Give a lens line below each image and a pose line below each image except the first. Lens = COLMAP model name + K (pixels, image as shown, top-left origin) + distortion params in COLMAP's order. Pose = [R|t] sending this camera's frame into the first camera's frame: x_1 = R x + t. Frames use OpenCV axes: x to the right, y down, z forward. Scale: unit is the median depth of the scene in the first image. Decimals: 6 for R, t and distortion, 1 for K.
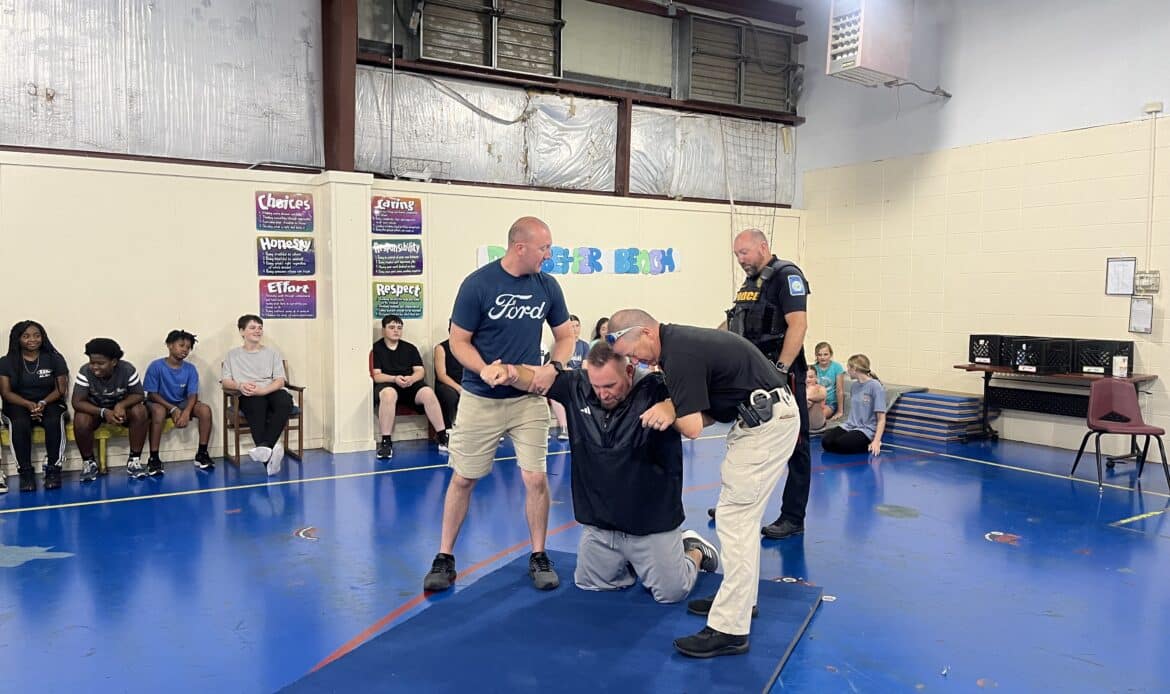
lens RADIAL K [[892.6, 0, 581.6], [0, 892.6, 353.4], [0, 0, 1]] dist [0.051202, -0.043063]
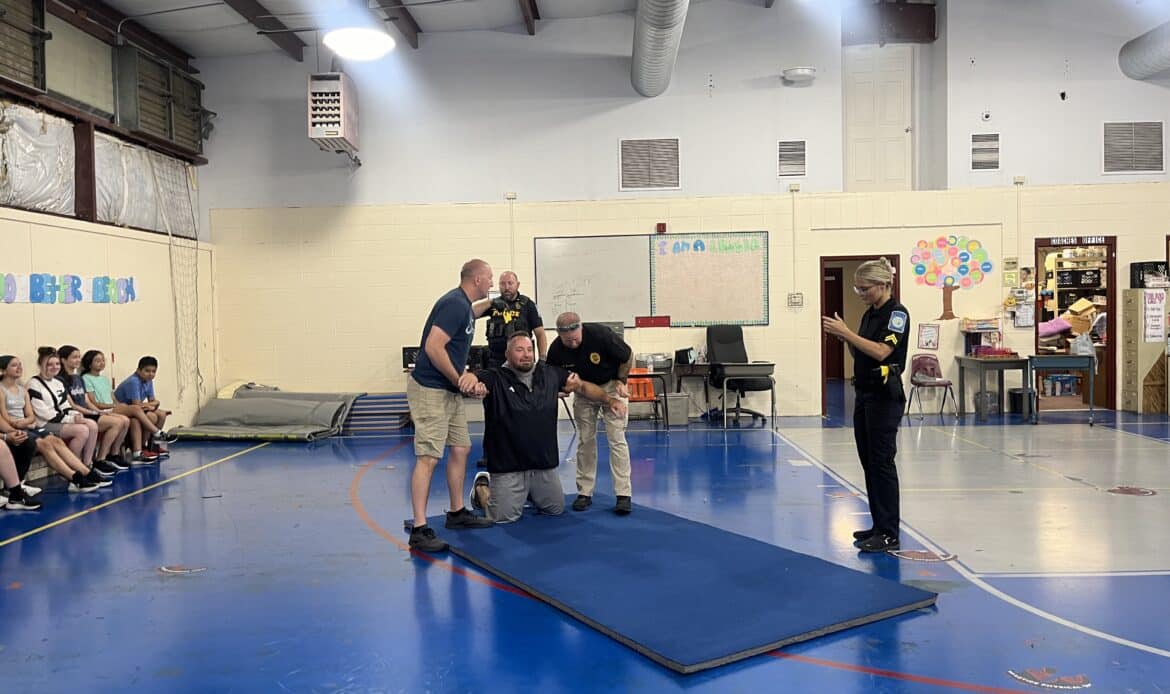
lens RADIAL K [[884.0, 0, 596.5], [0, 884.0, 350.2], [0, 0, 1]] dist [0.067926, -0.093958]
pose [[0.540216, -0.051125, 0.839972, -0.510850], [0.081436, 0.996644, 0.008287, -0.004348], [-0.837577, 0.063927, 0.542566, 0.044233]]
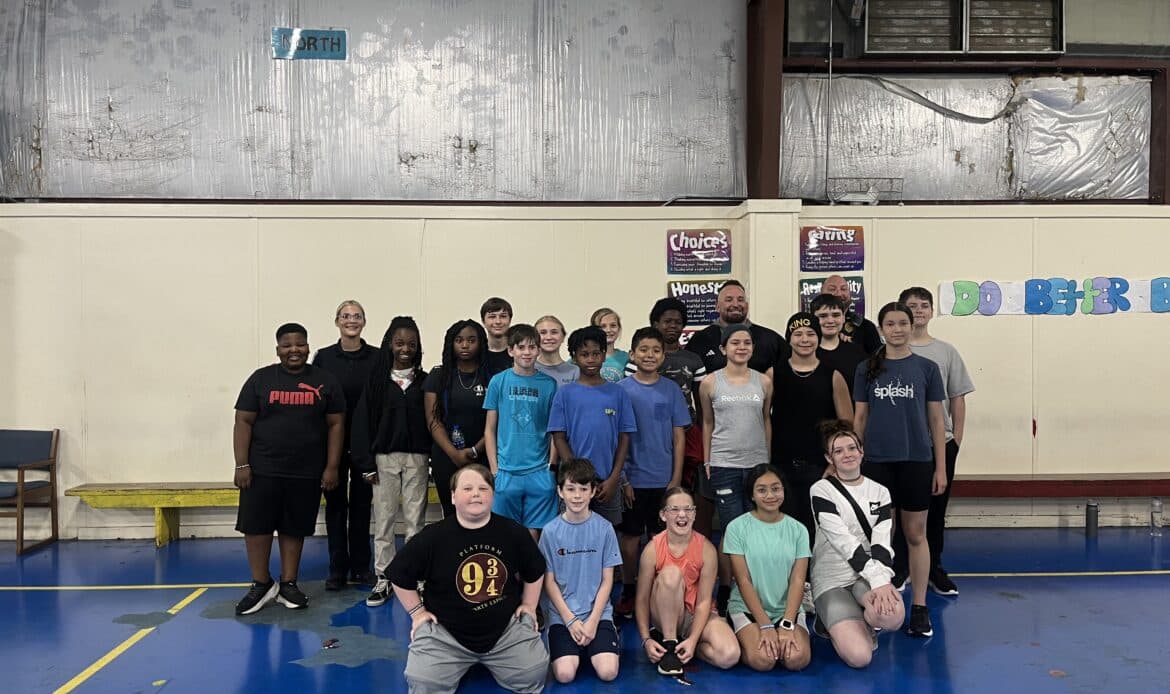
lens RADIAL K [[885.6, 0, 586.8], [0, 885.6, 340.0], [0, 0, 1]] dist [0.065415, -0.075302]
pose [[0.873575, -0.006760, -0.486642, -0.007776], [-0.023289, 0.998177, -0.055672, -0.019641], [0.486132, 0.059967, 0.871826, 0.179694]]
